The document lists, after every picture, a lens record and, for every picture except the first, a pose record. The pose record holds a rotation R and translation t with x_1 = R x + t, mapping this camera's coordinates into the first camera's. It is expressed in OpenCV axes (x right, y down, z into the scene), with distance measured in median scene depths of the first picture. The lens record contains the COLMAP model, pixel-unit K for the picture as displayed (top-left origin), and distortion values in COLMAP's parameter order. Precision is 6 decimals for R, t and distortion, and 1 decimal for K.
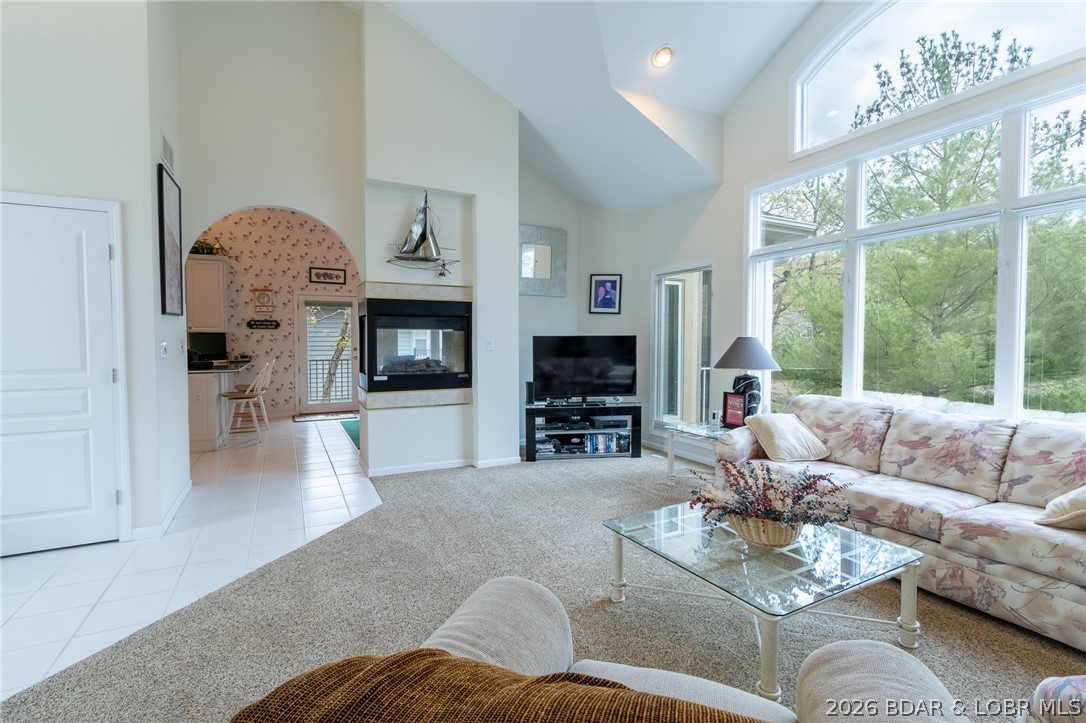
lens RADIAL K [[498.2, 0, 541.1], [0, 498.2, 355.0], [0, 0, 1]] dist [0.004904, -0.001459]
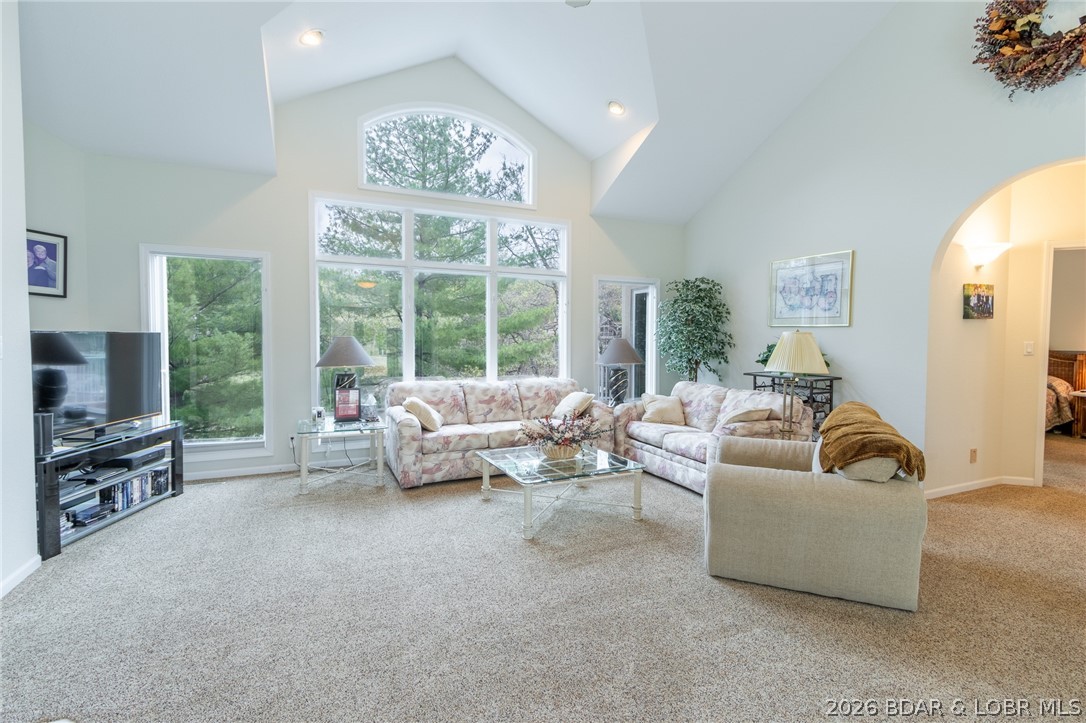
lens RADIAL K [[498.2, 0, 532.3], [0, 498.2, 359.4], [0, 0, 1]] dist [0.004904, -0.001459]
pose [[0.055599, -0.033874, 0.997878, -0.523862], [0.026725, 0.999117, 0.032427, -0.009105], [-0.998095, 0.024865, 0.056455, 0.418150]]
